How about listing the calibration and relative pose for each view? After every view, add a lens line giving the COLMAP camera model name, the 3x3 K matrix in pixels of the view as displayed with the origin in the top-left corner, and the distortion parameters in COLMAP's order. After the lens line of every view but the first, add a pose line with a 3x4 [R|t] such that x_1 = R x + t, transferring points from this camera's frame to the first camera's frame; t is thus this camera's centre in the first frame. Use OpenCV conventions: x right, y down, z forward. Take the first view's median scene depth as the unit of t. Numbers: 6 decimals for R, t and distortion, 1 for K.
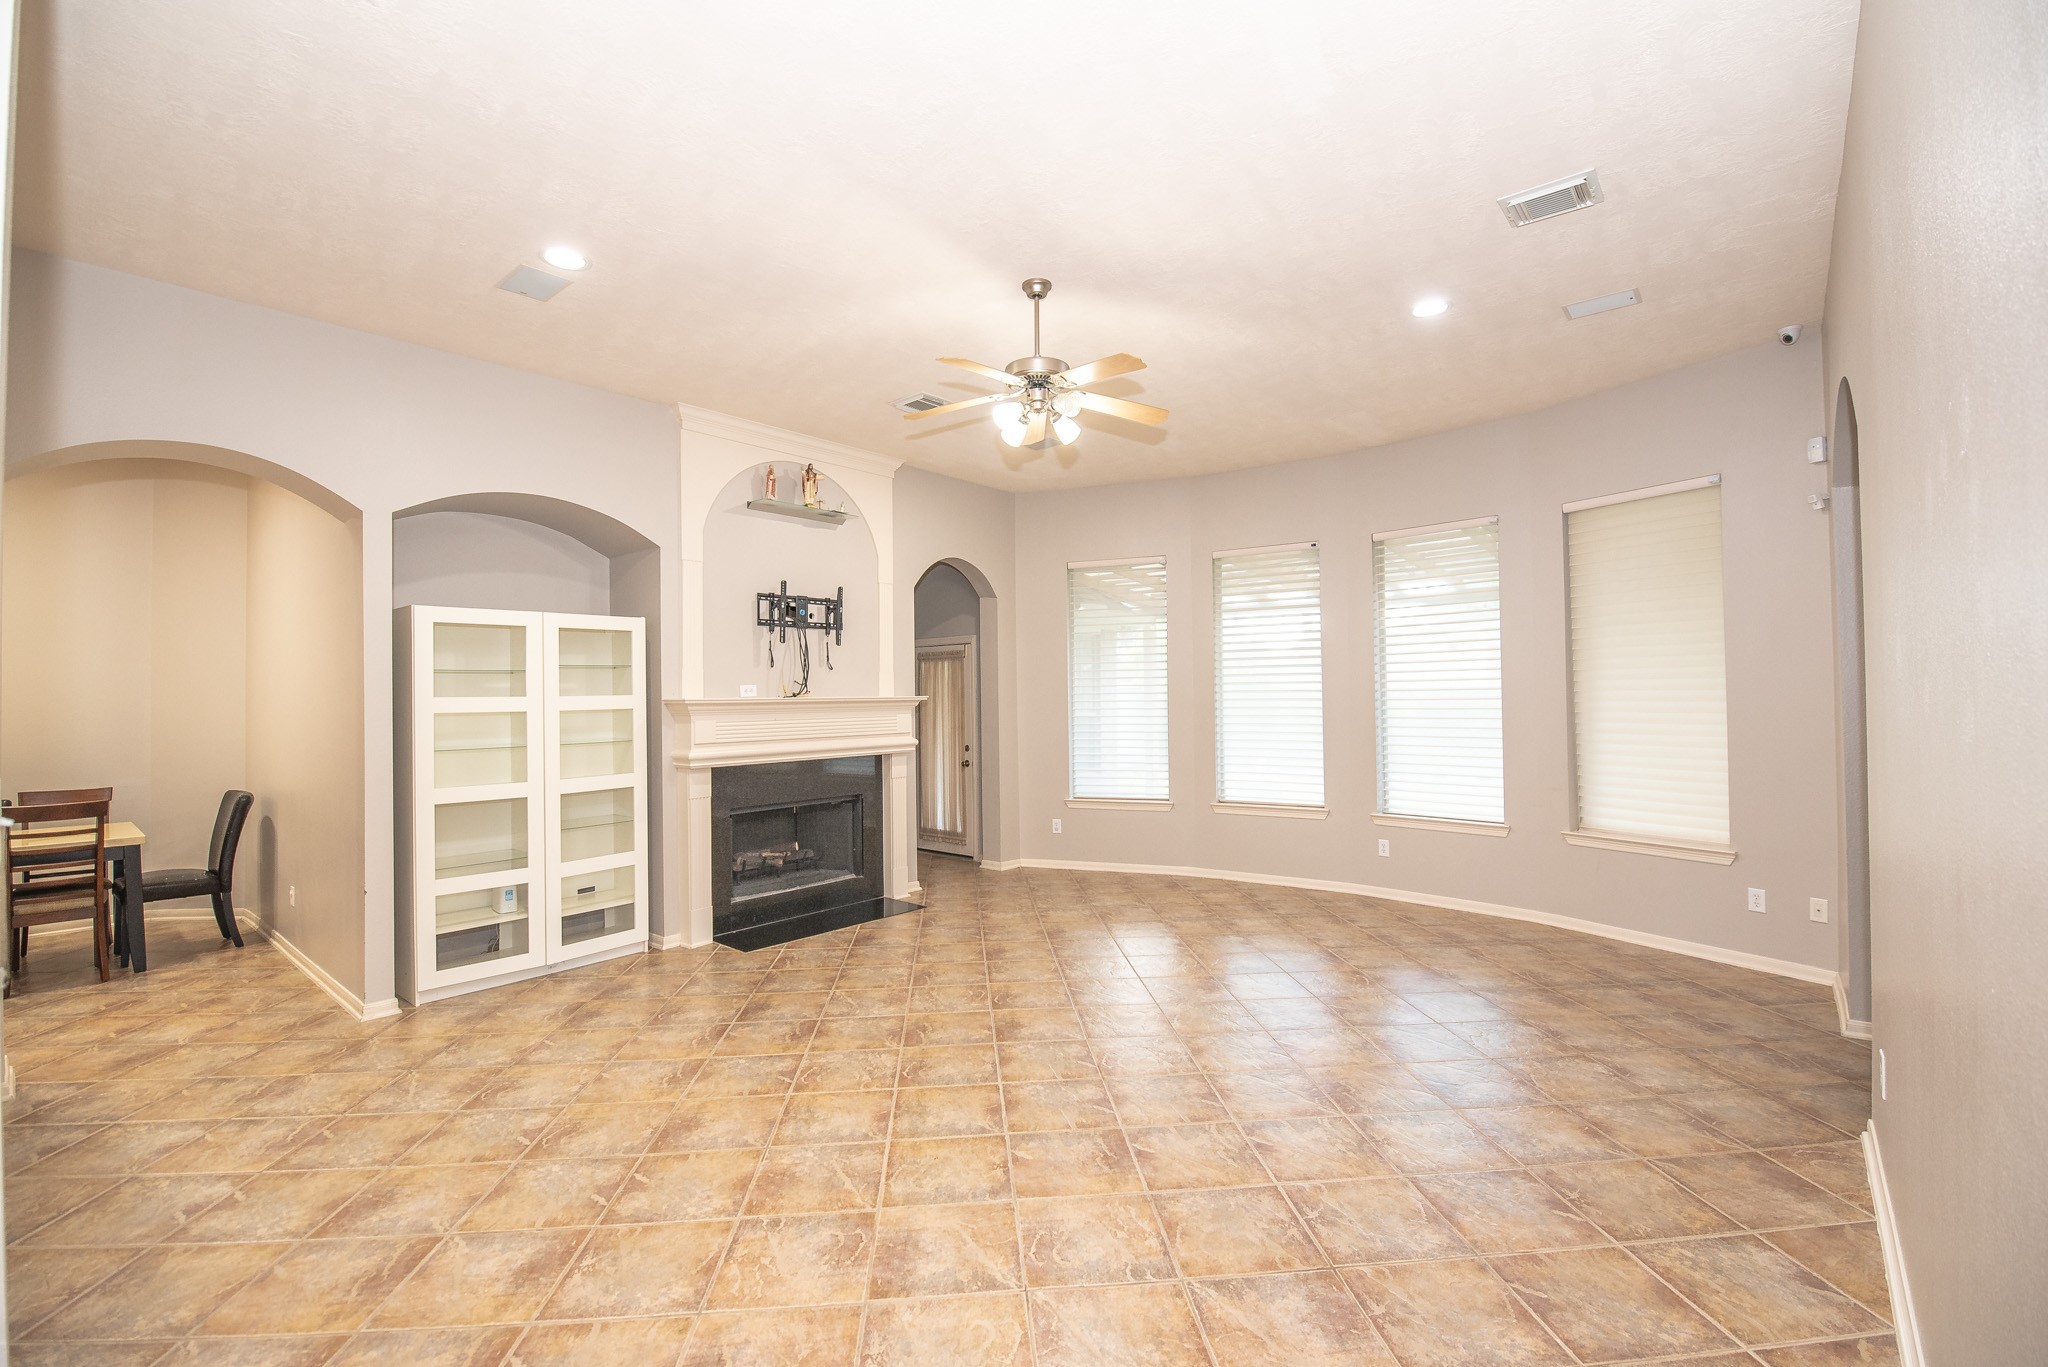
lens RADIAL K [[883.9, 0, 1029.0], [0, 883.9, 683.2], [0, 0, 1]] dist [-0.002599, -0.008752]
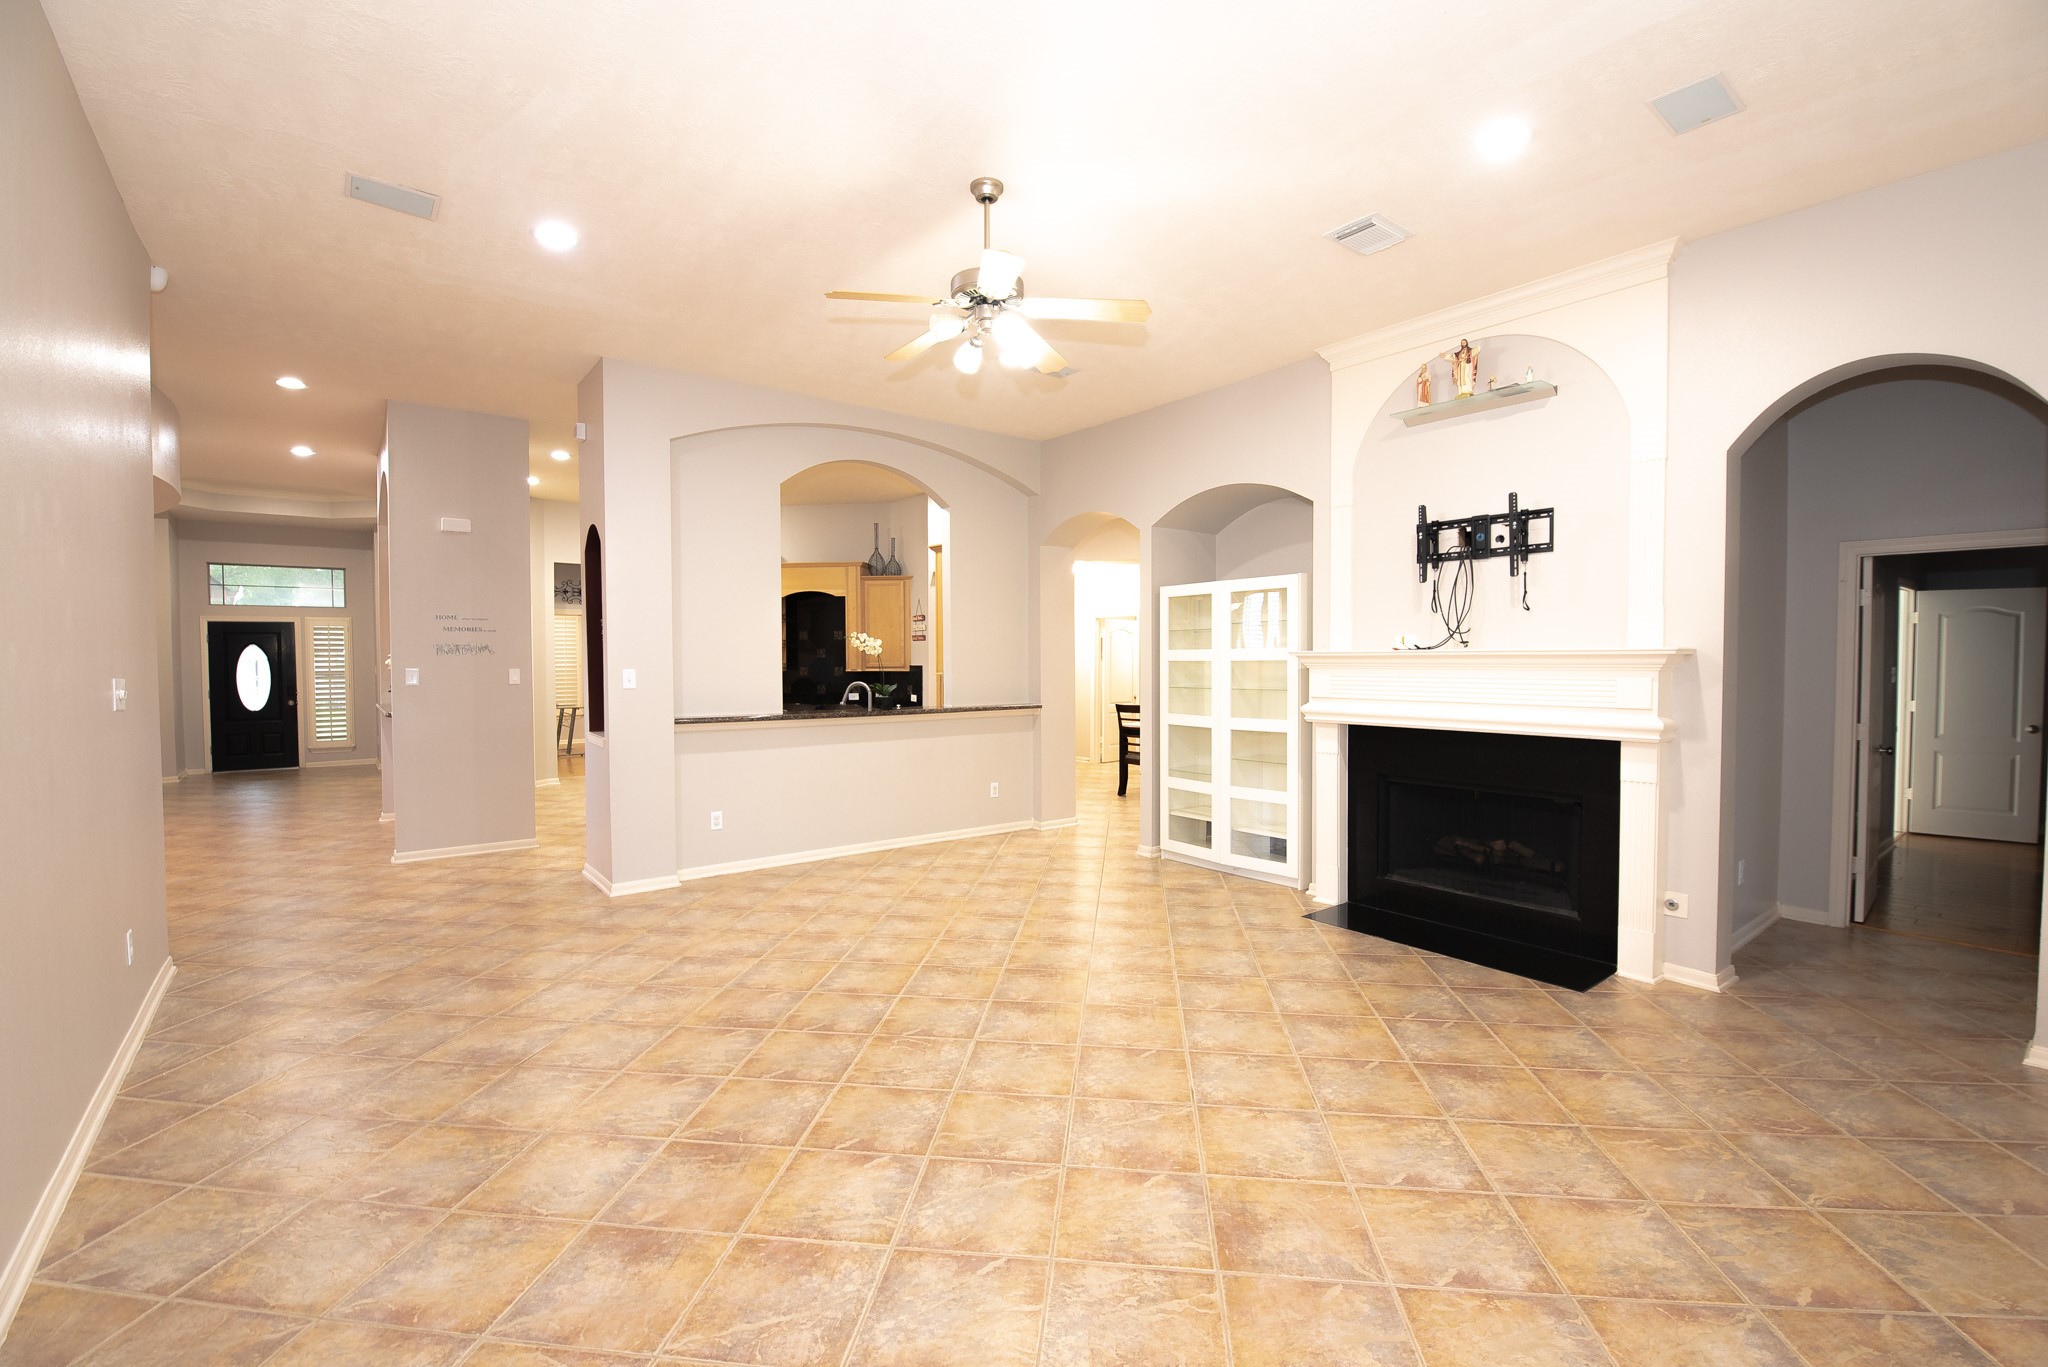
lens RADIAL K [[883.9, 0, 1029.0], [0, 883.9, 683.2], [0, 0, 1]] dist [-0.002599, -0.008752]
pose [[-0.193471, 0.040463, -0.980271, 0.891551], [0.017502, 0.999133, 0.037787, 0.014681], [0.980950, -0.009846, -0.194012, 1.209672]]
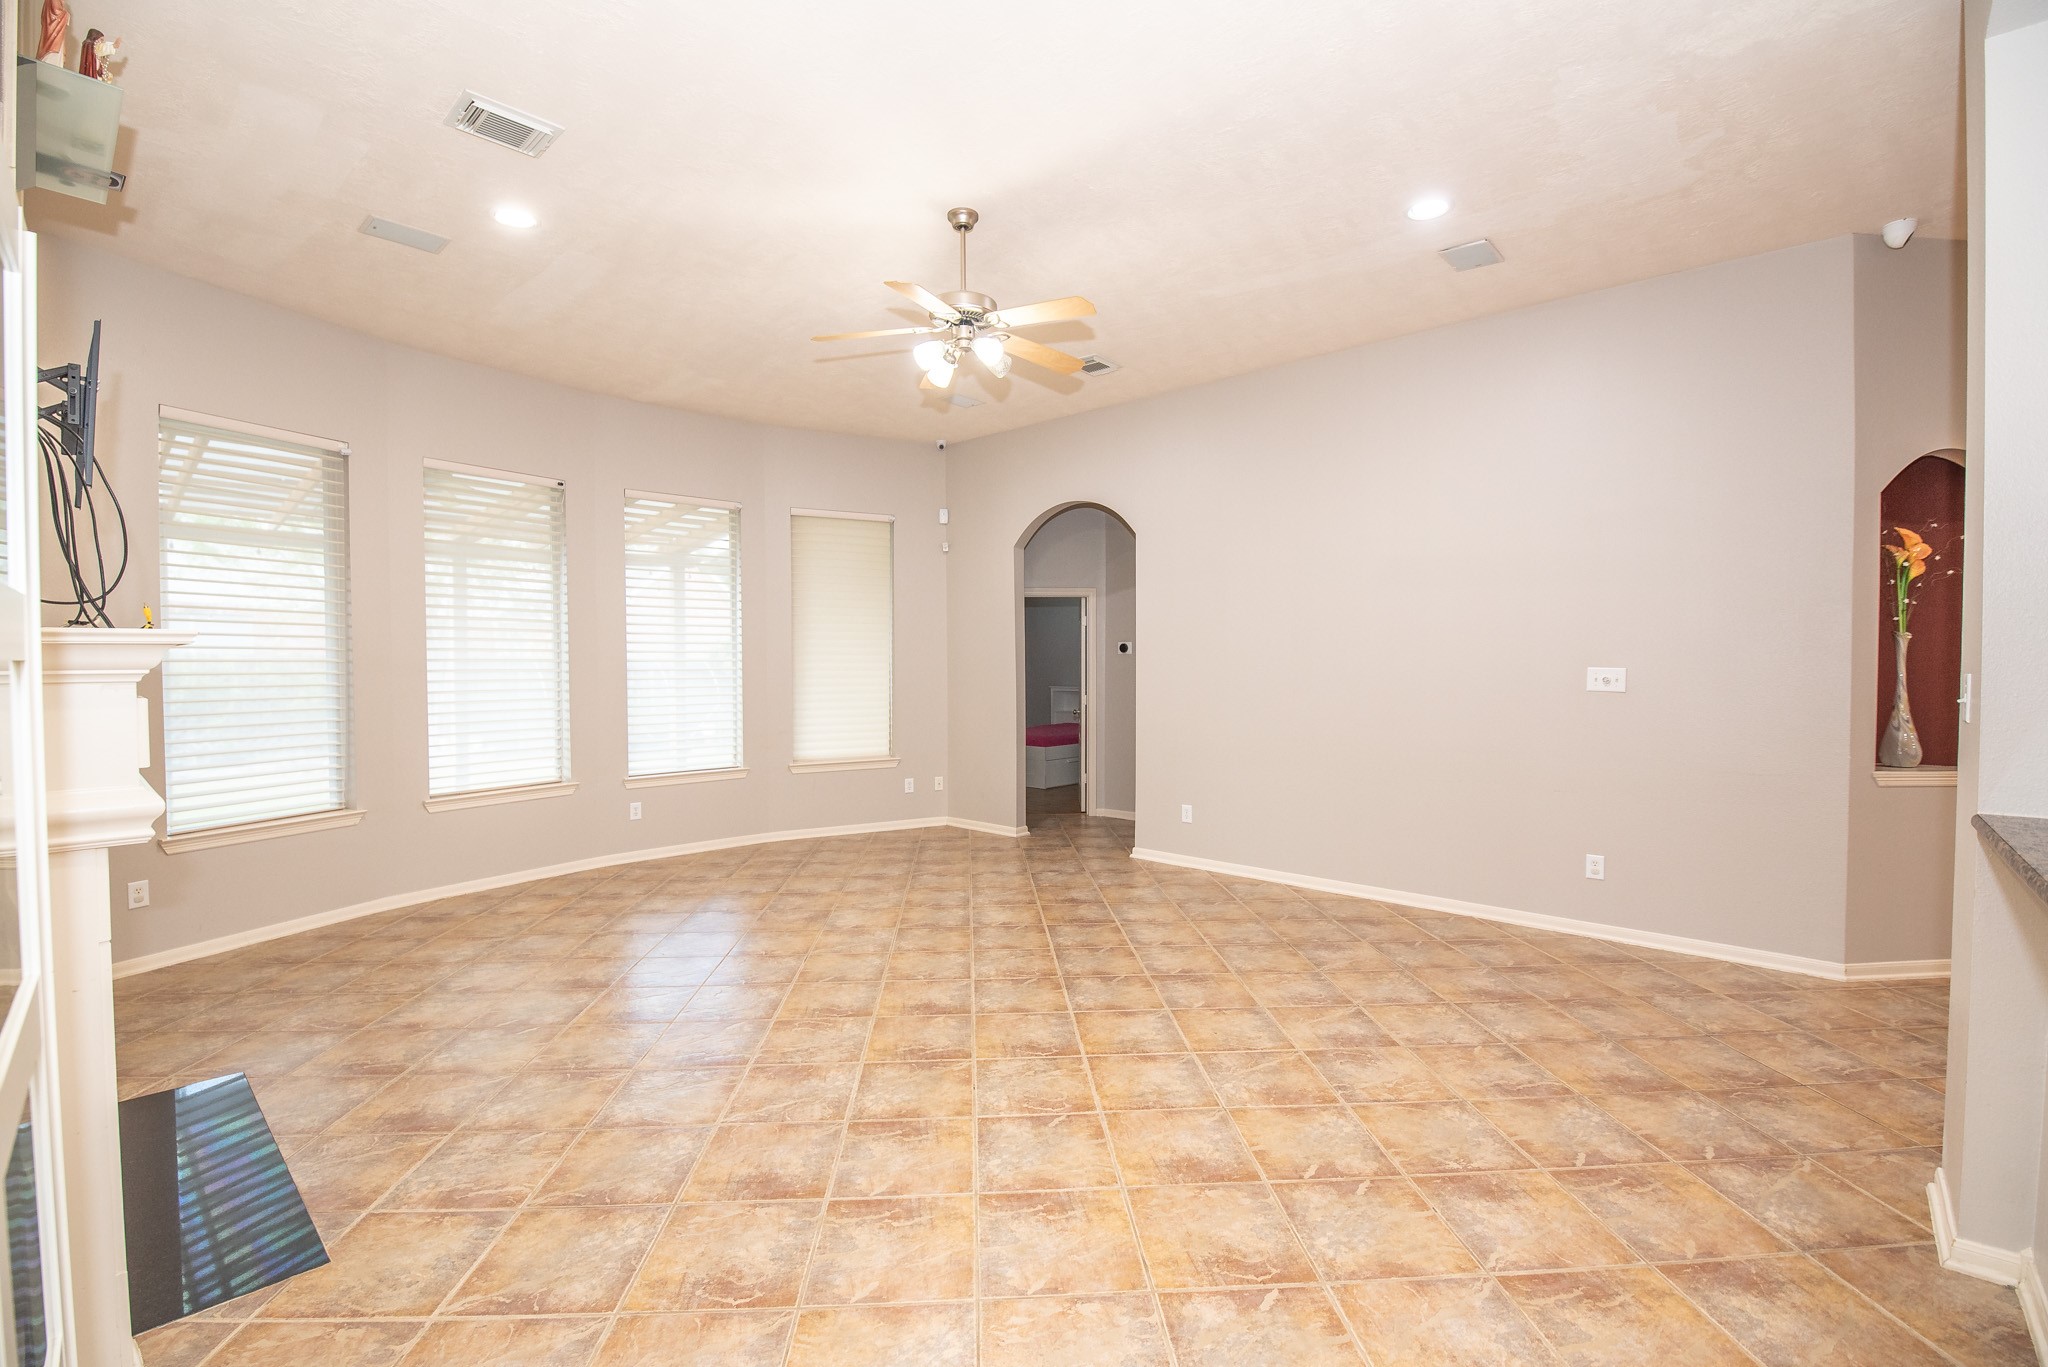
lens RADIAL K [[889.9, 0, 1012.7], [0, 889.9, 687.6], [0, 0, 1]] dist [-0.001226, -0.010727]
pose [[0.030988, -0.018997, 0.999339, -0.955985], [-0.012200, 0.999738, 0.019383, 0.039091], [-0.999445, -0.012792, 0.030749, 0.911624]]
